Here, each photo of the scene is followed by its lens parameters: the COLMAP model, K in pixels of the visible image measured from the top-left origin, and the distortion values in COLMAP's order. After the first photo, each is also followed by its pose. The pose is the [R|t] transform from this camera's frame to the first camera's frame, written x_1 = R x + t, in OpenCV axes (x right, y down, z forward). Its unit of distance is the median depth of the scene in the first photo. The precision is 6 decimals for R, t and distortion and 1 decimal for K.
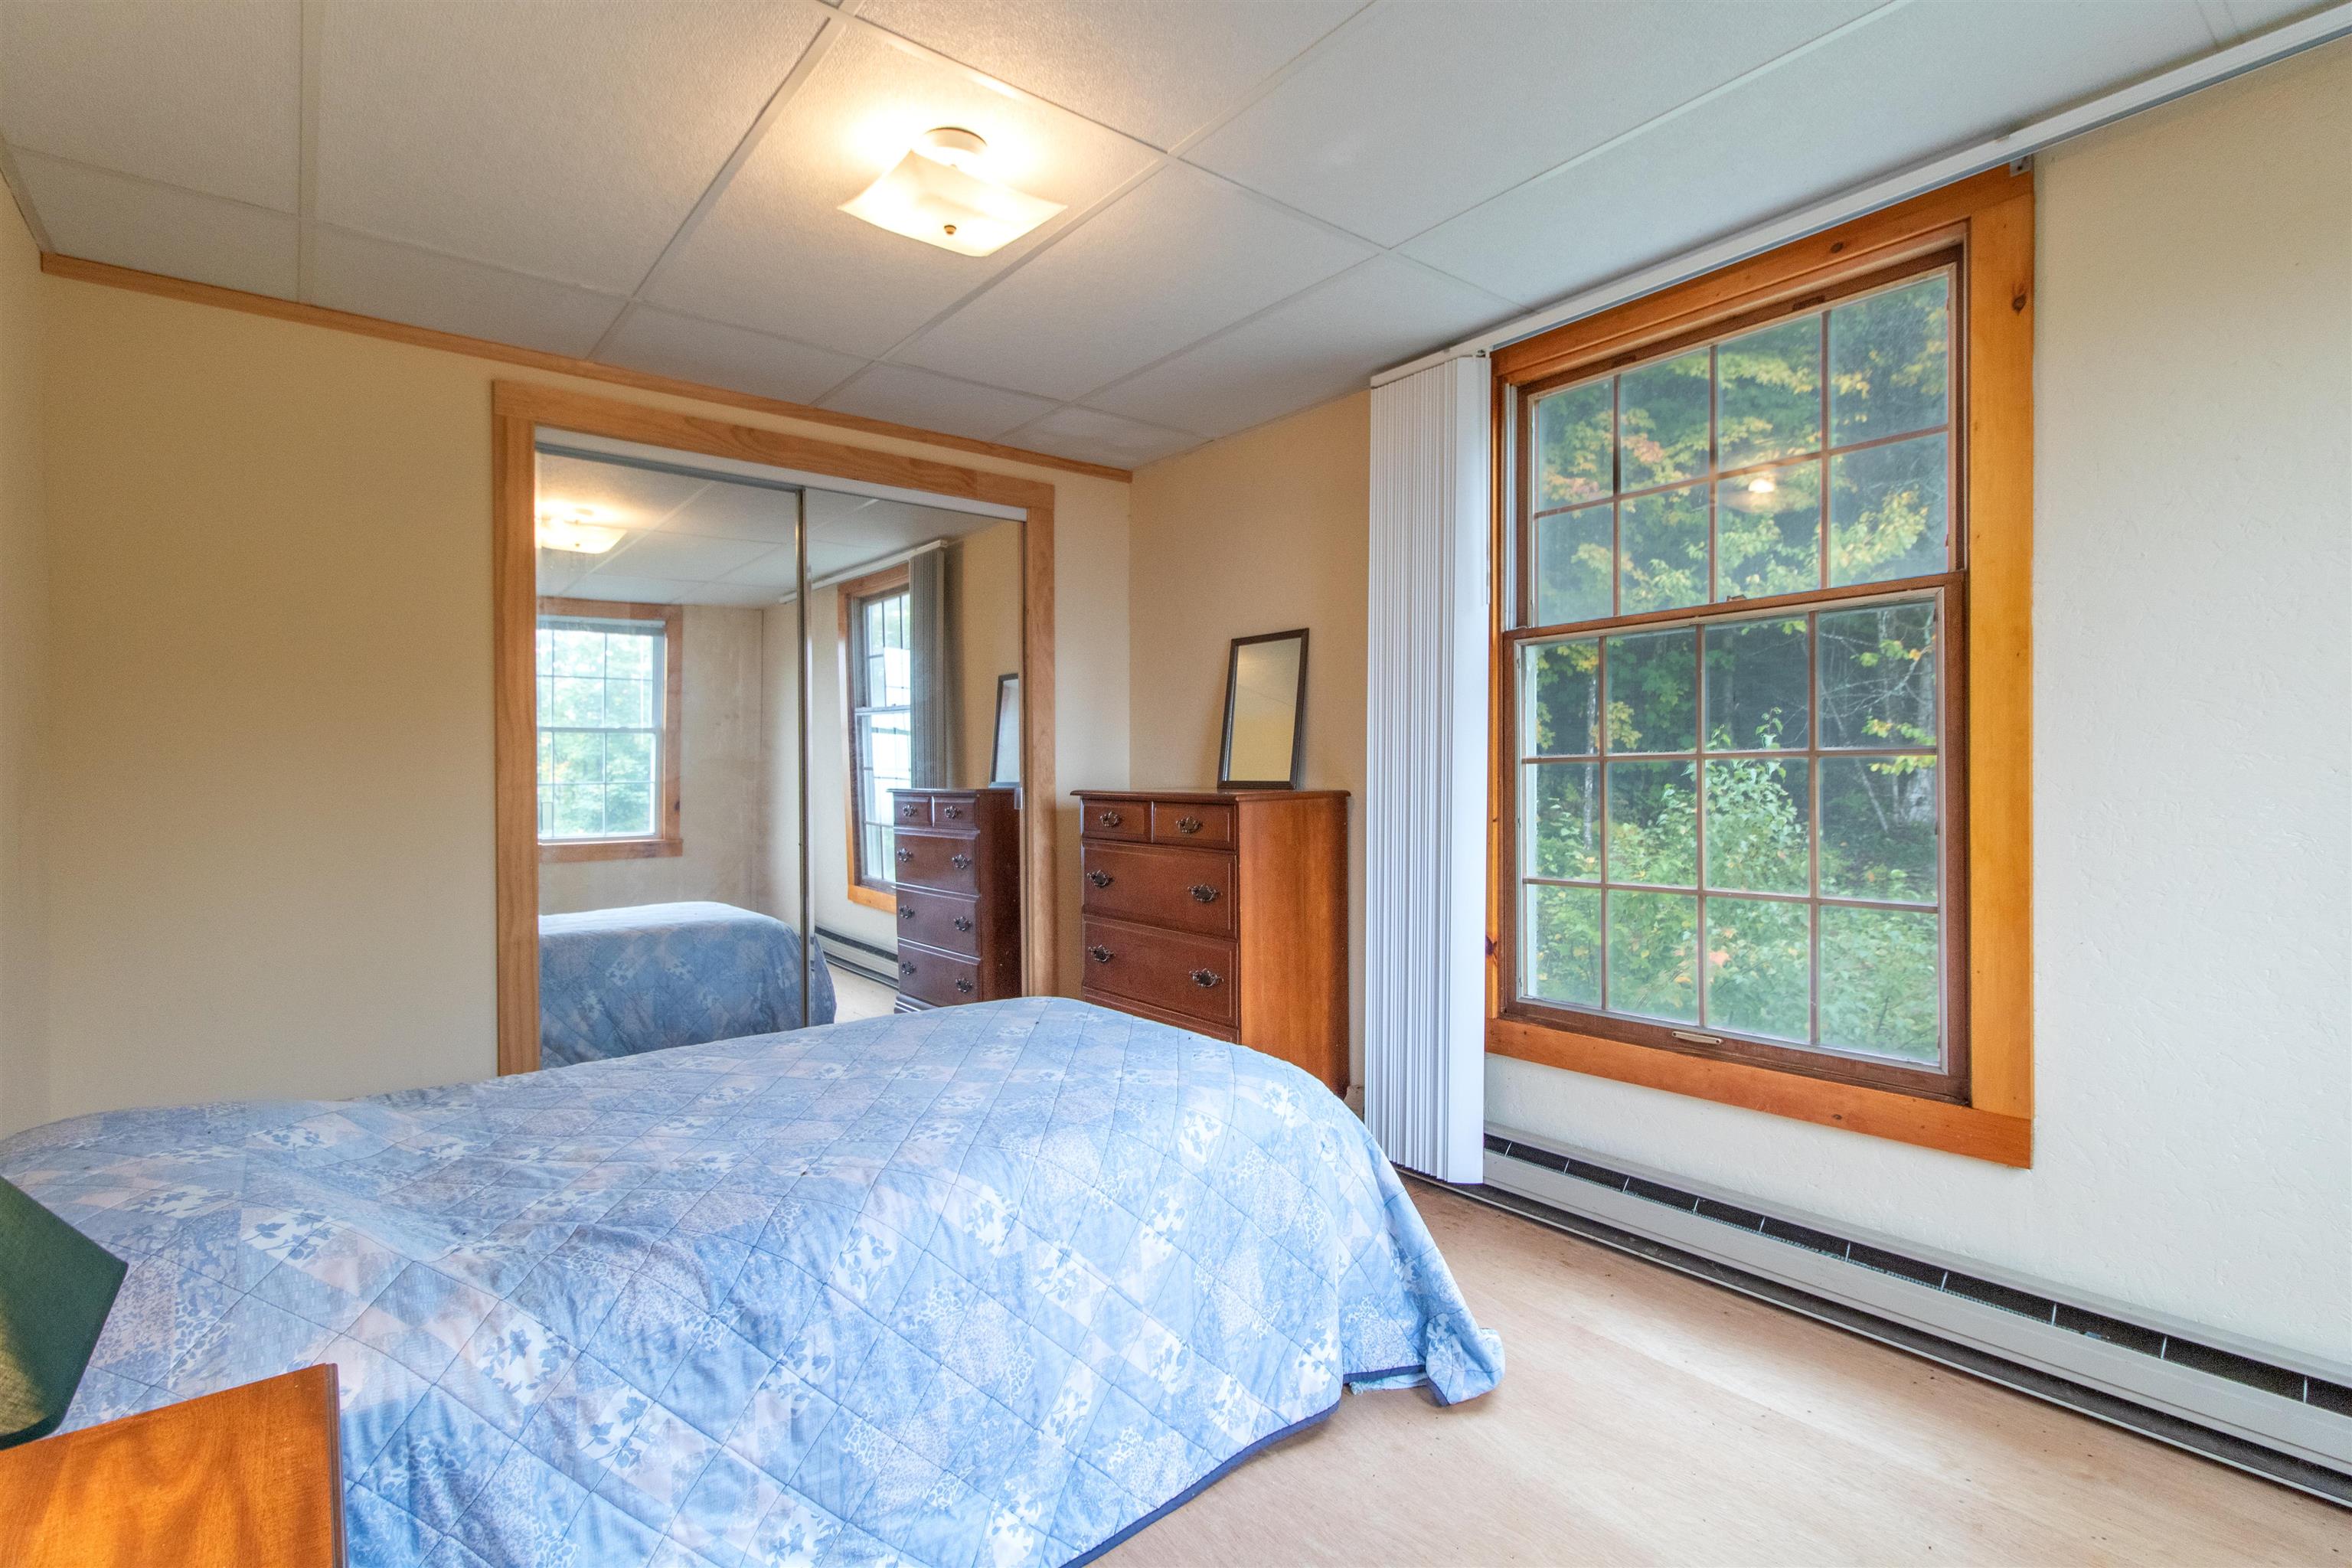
lens RADIAL K [[1091.0, 0, 1184.4], [0, 1091.0, 792.0], [0, 0, 1]] dist [0.000176, -0.000272]
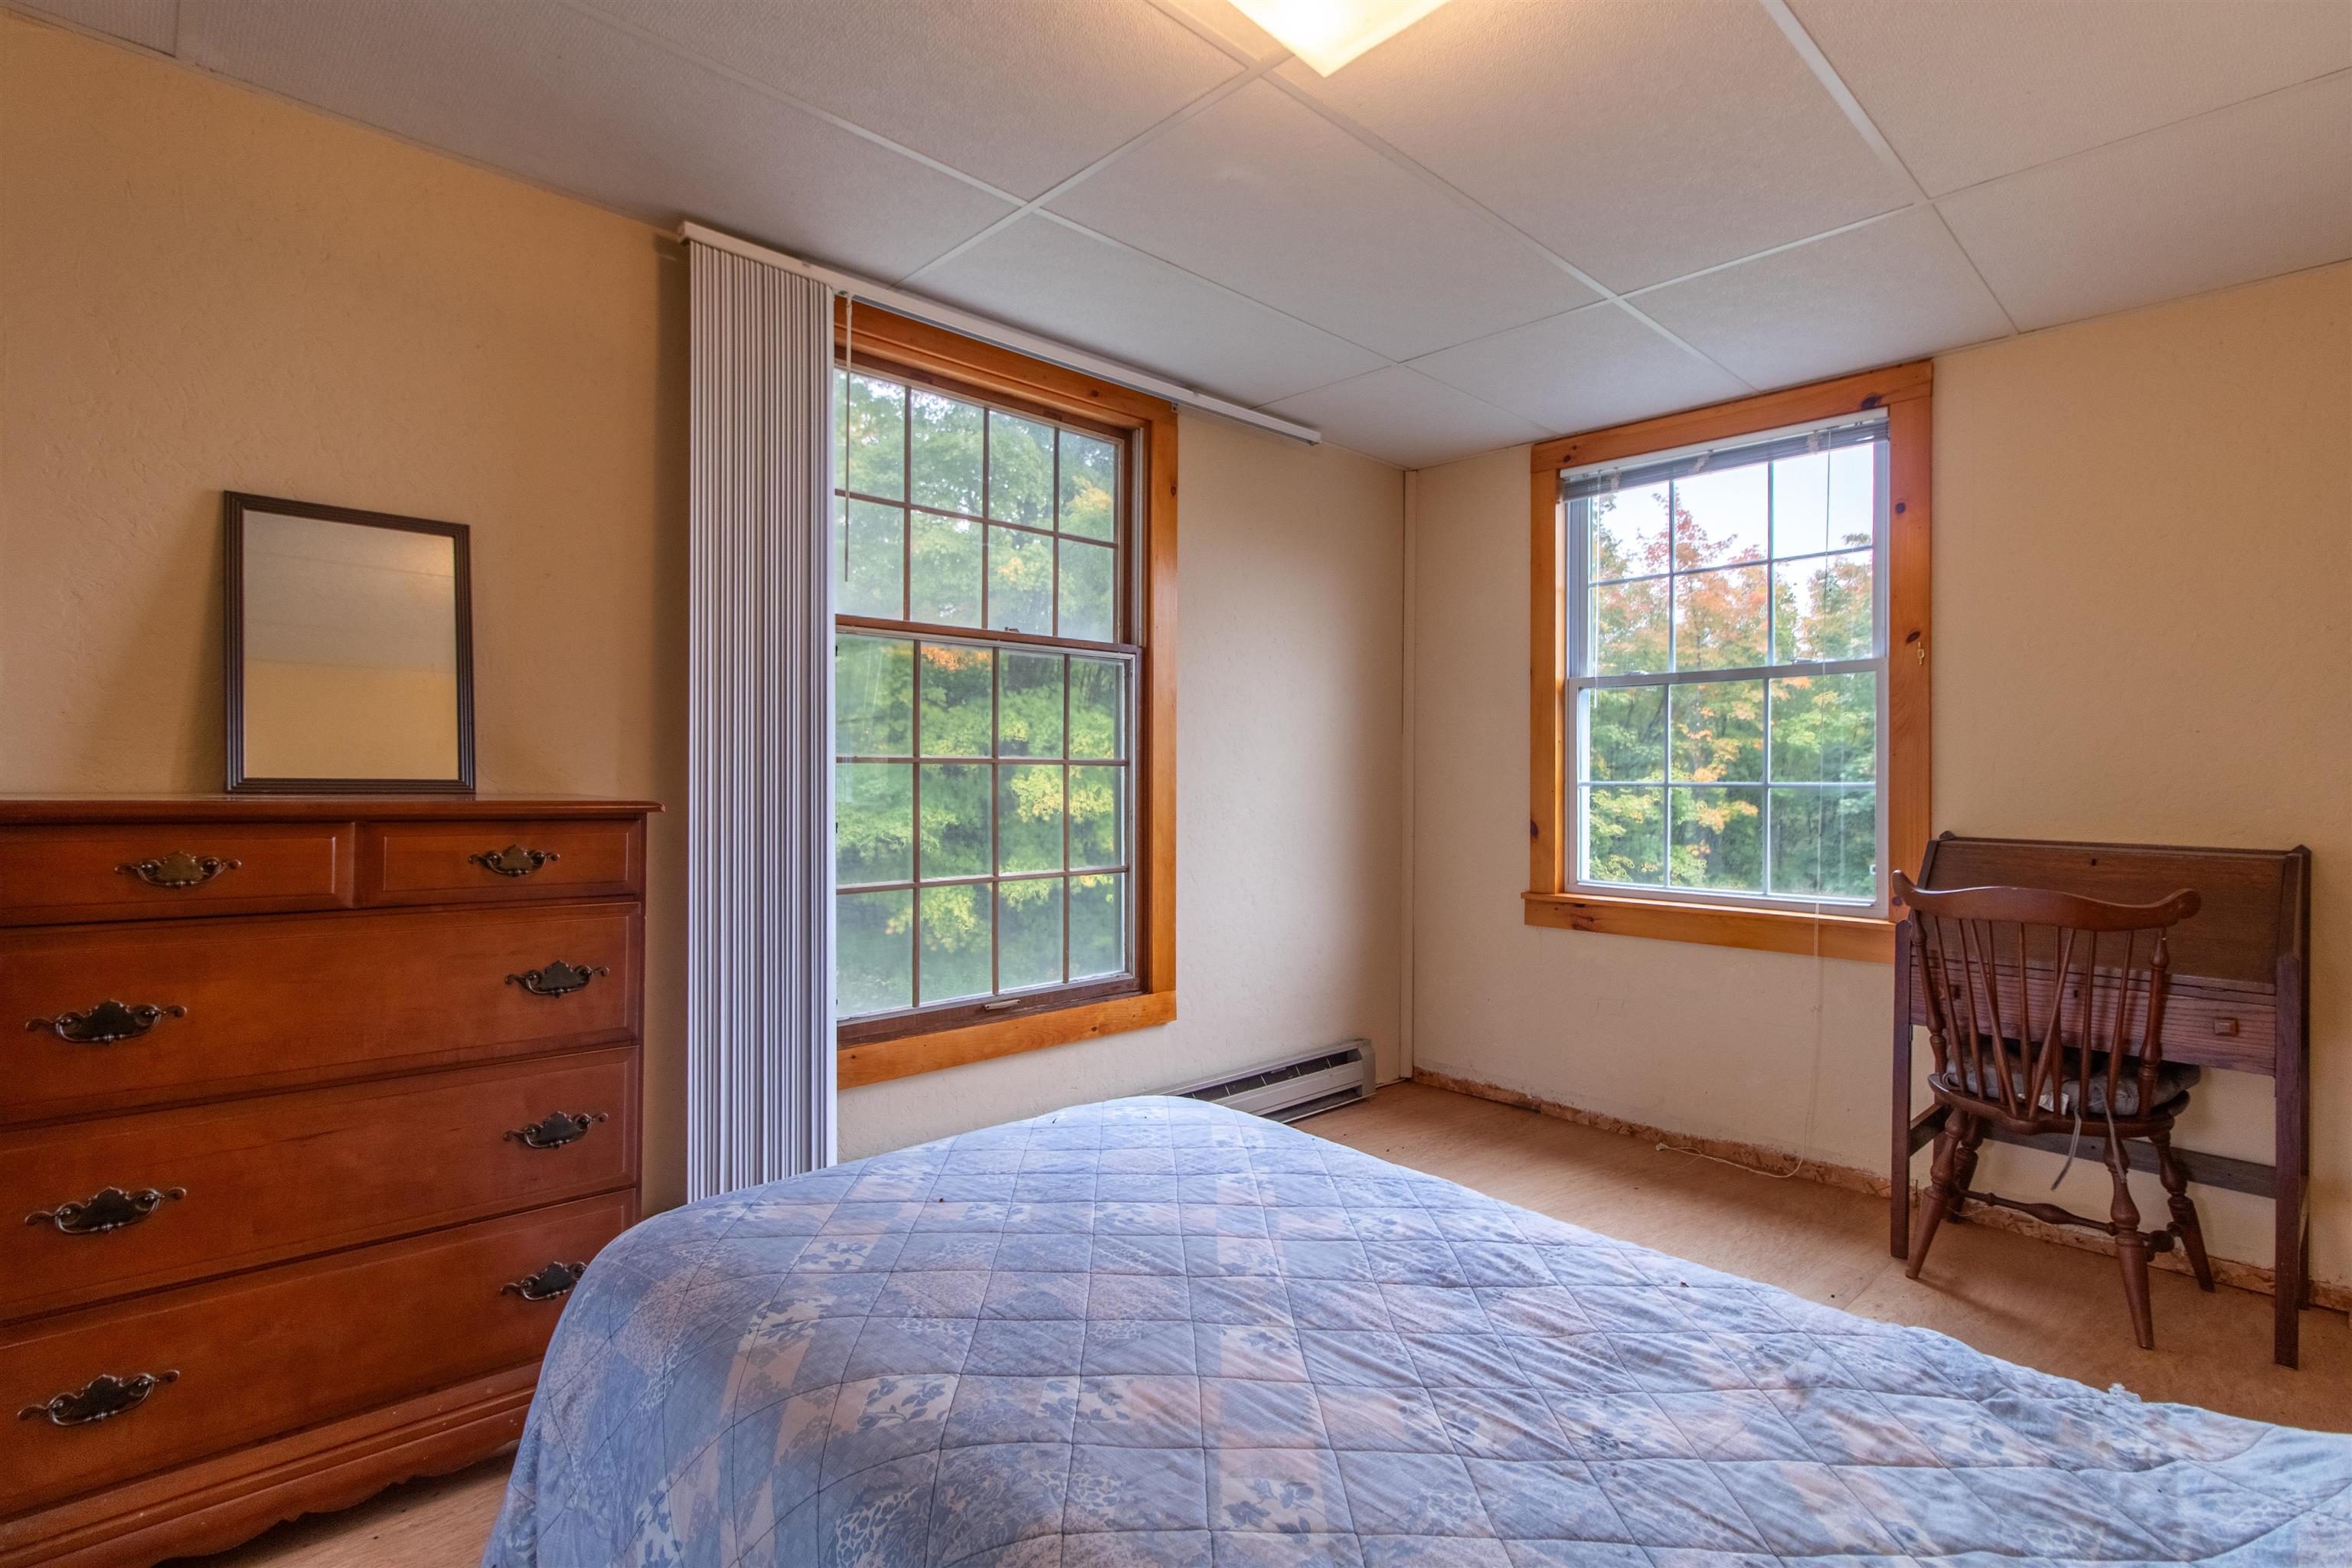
lens RADIAL K [[1091.0, 0, 1165.0], [0, 1091.0, 789.9], [0, 0, 1]] dist [0.000176, -0.000272]
pose [[-0.058757, -0.002918, 0.998268, -0.667367], [0.009326, 0.999950, 0.003472, -0.004155], [-0.998229, 0.009514, -0.058727, 0.857647]]
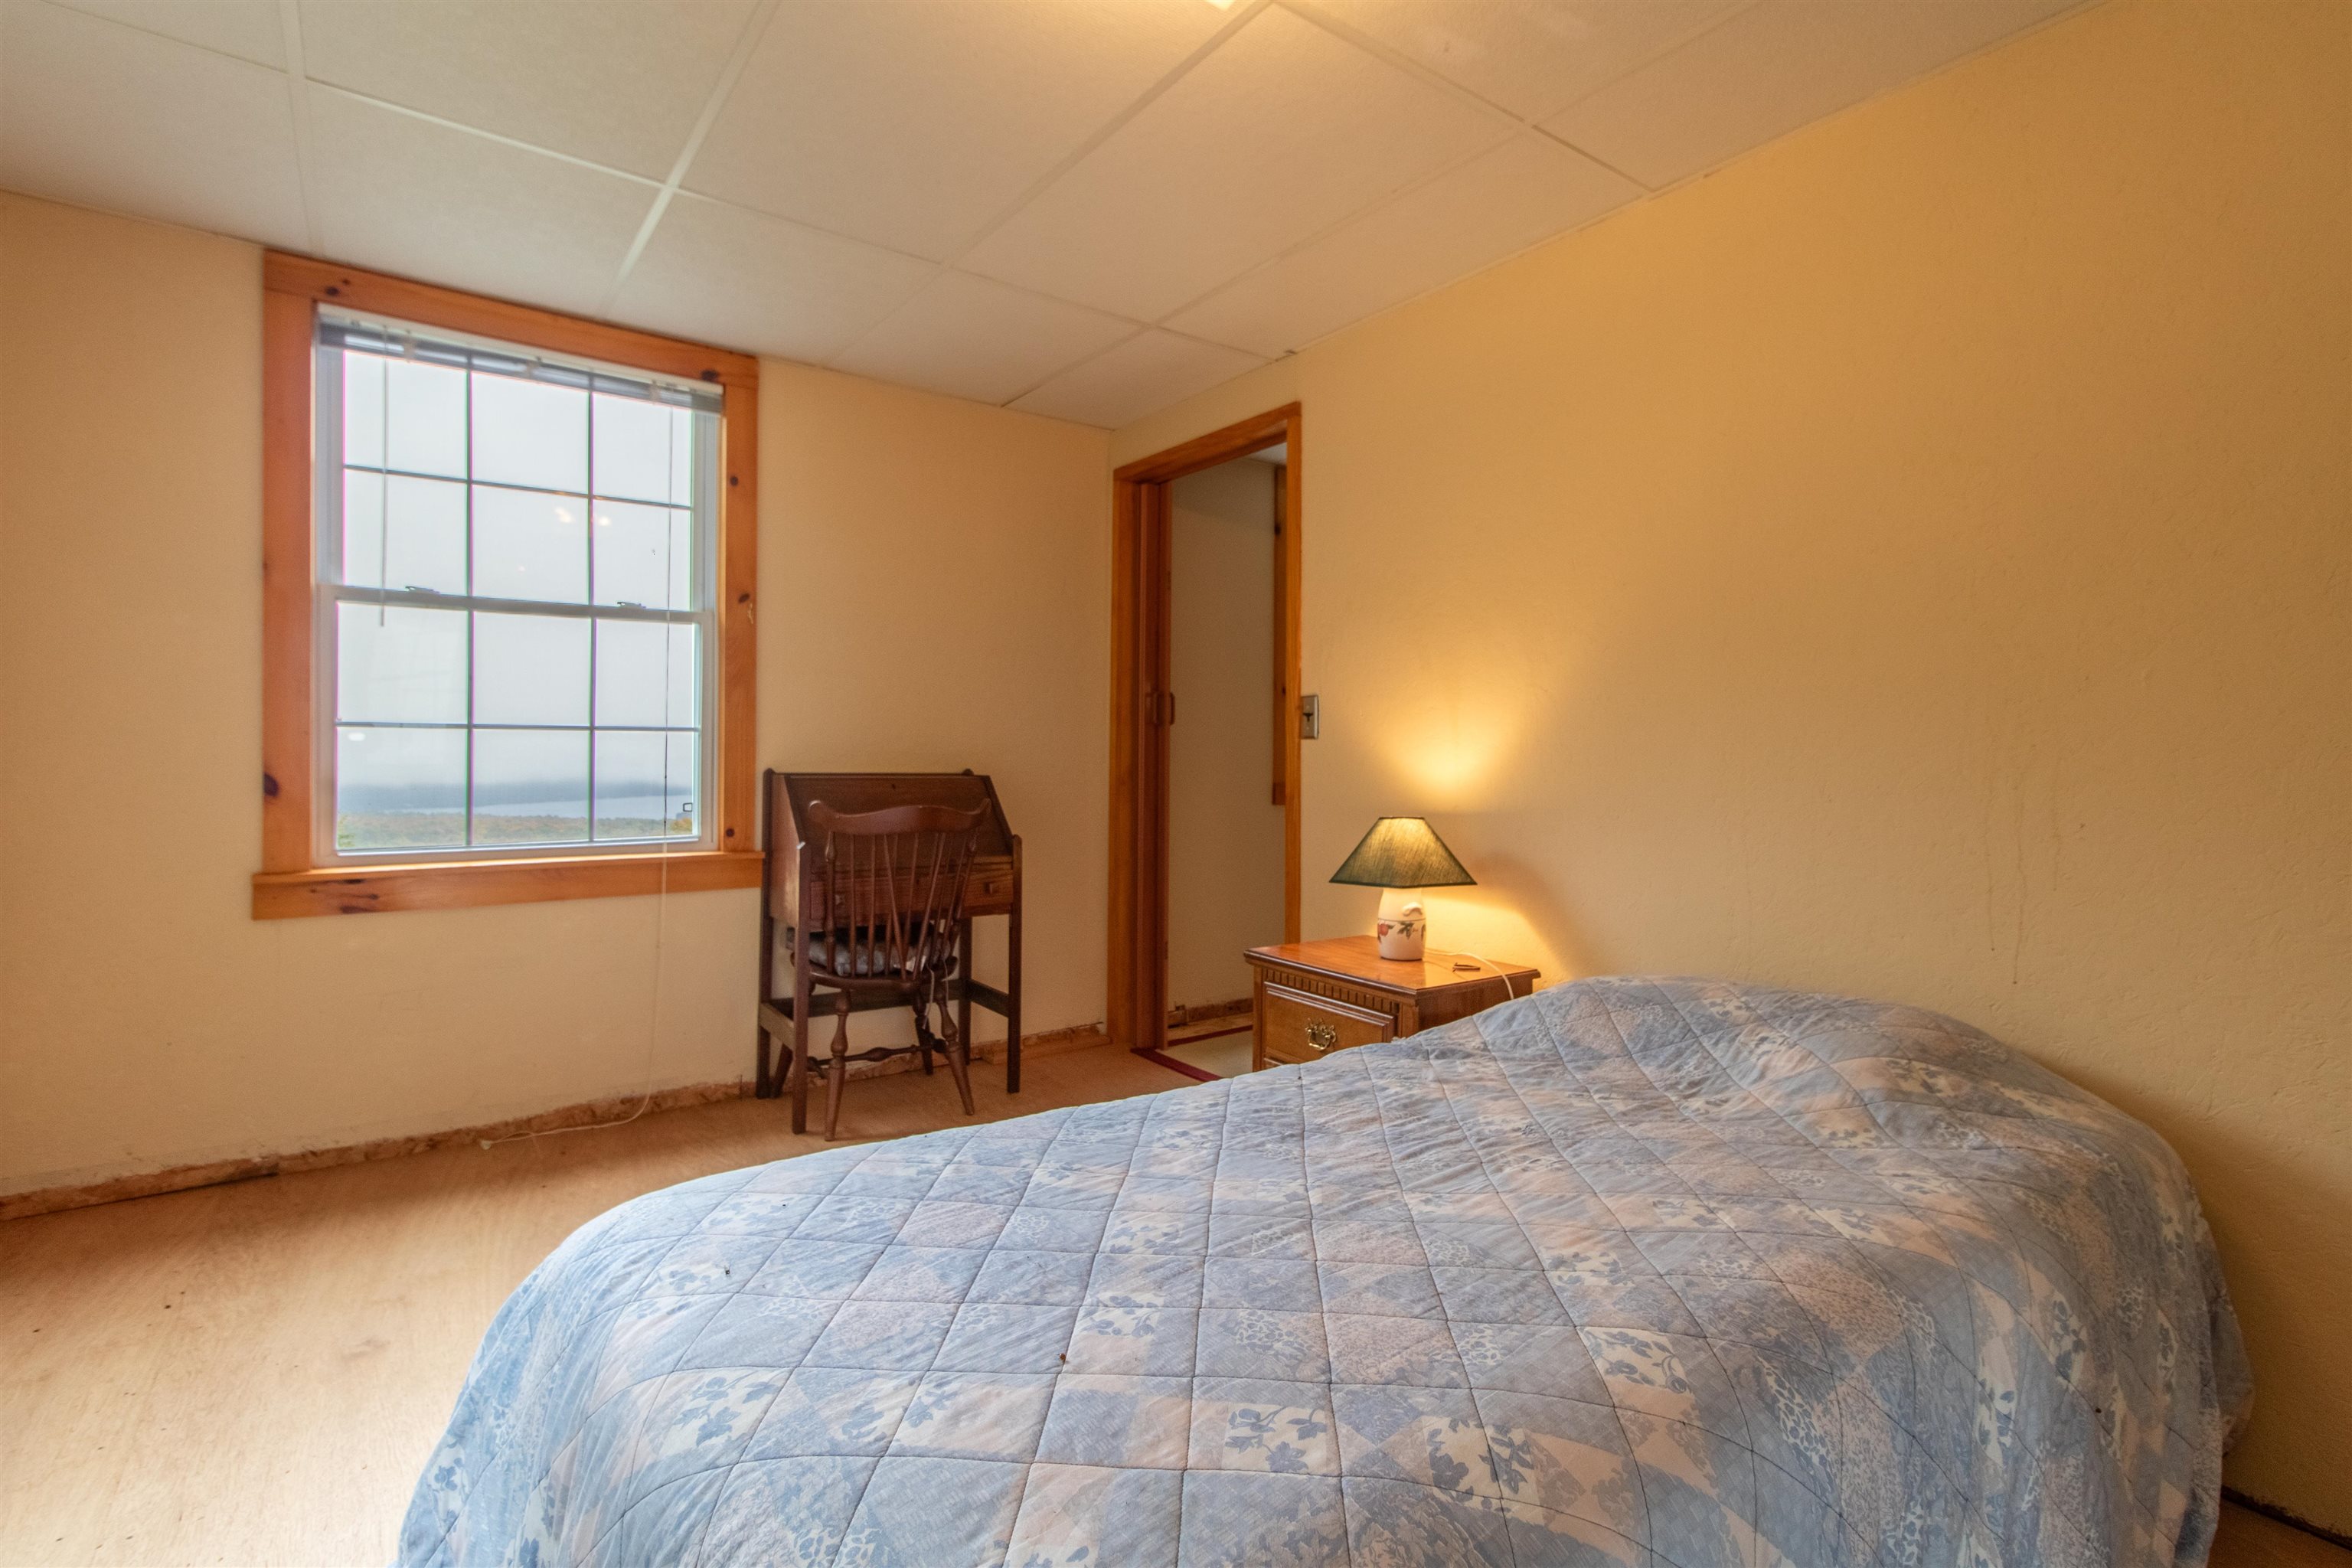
lens RADIAL K [[1091.0, 0, 1182.9], [0, 1091.0, 759.8], [0, 0, 1]] dist [0.000176, -0.000272]
pose [[-0.996685, -0.003782, 0.081266, -0.192586], [-0.001687, 0.999665, 0.025831, 0.004788], [-0.081337, 0.025609, -0.996358, 1.264027]]
